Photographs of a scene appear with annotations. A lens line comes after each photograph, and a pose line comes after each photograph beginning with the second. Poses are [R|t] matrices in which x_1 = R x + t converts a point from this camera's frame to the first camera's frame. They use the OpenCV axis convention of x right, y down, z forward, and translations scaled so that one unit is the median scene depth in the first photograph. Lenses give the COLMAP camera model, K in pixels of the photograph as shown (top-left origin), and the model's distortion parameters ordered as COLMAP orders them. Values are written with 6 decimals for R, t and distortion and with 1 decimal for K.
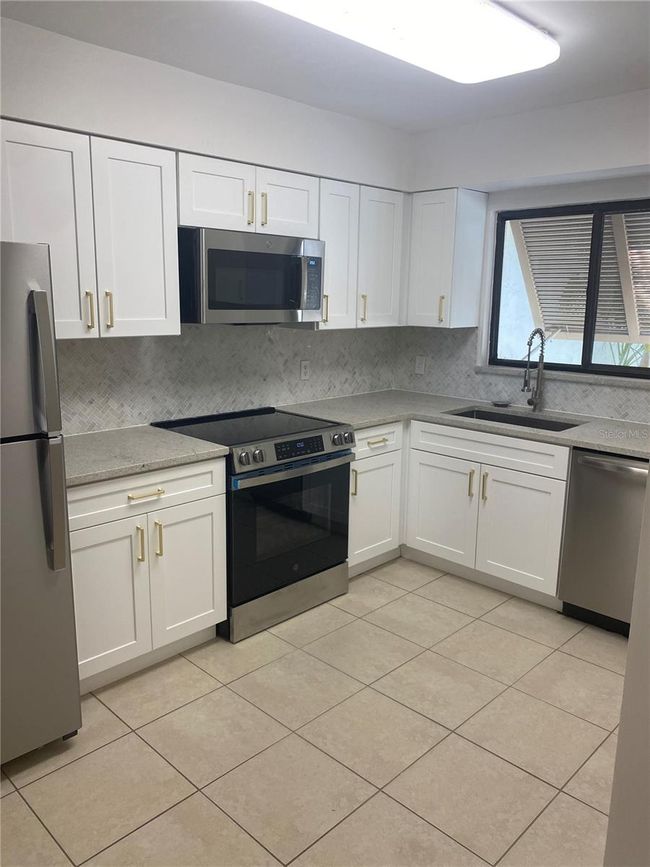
lens RADIAL K [[659.3, 0, 325.0], [0, 659.3, 433.5], [0, 0, 1]] dist [0.068188, -0.102693]
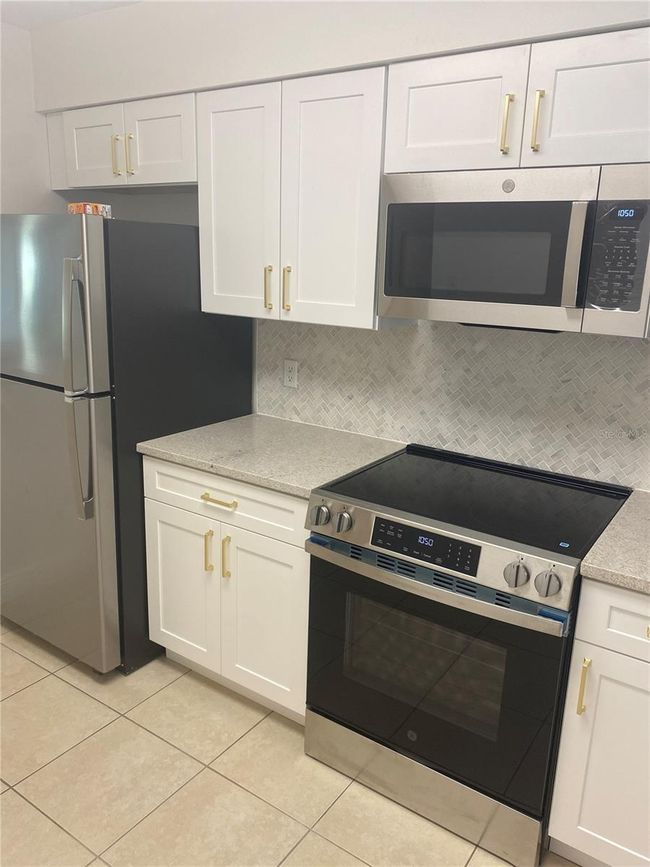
lens RADIAL K [[646.9, 0, 327.3], [0, 646.9, 428.9], [0, 0, 1]] dist [0.062949, -0.098414]
pose [[0.182626, 0.235499, -0.954562, 0.403471], [-0.233000, 0.953599, 0.190684, -0.142459], [0.955175, 0.187589, 0.229023, 0.686585]]
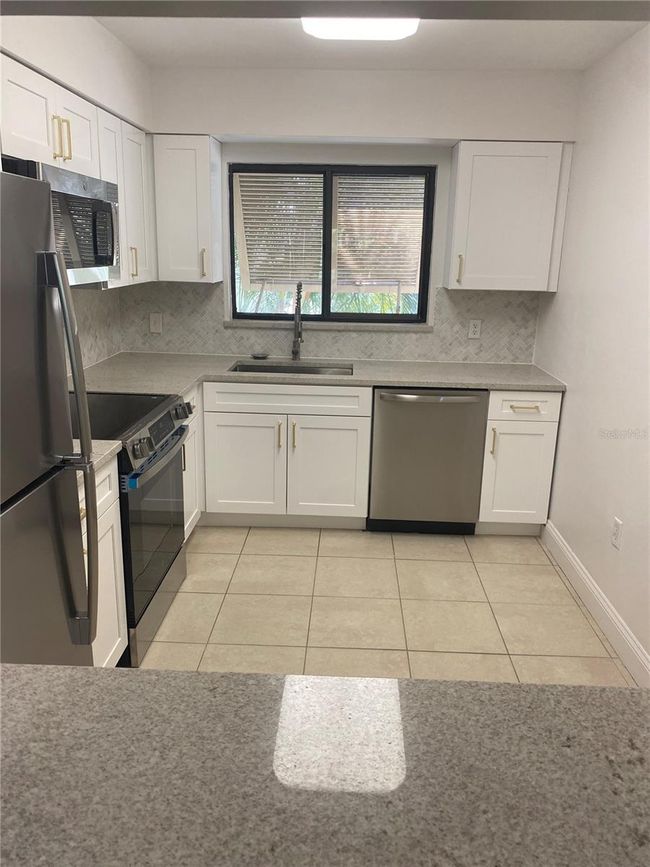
lens RADIAL K [[659.3, 0, 325.0], [0, 659.3, 433.5], [0, 0, 1]] dist [0.068188, -0.102693]
pose [[0.734830, -0.177386, 0.654644, -0.401765], [0.123857, 0.984059, 0.127619, -0.050584], [-0.666847, -0.012696, 0.745087, 0.179034]]
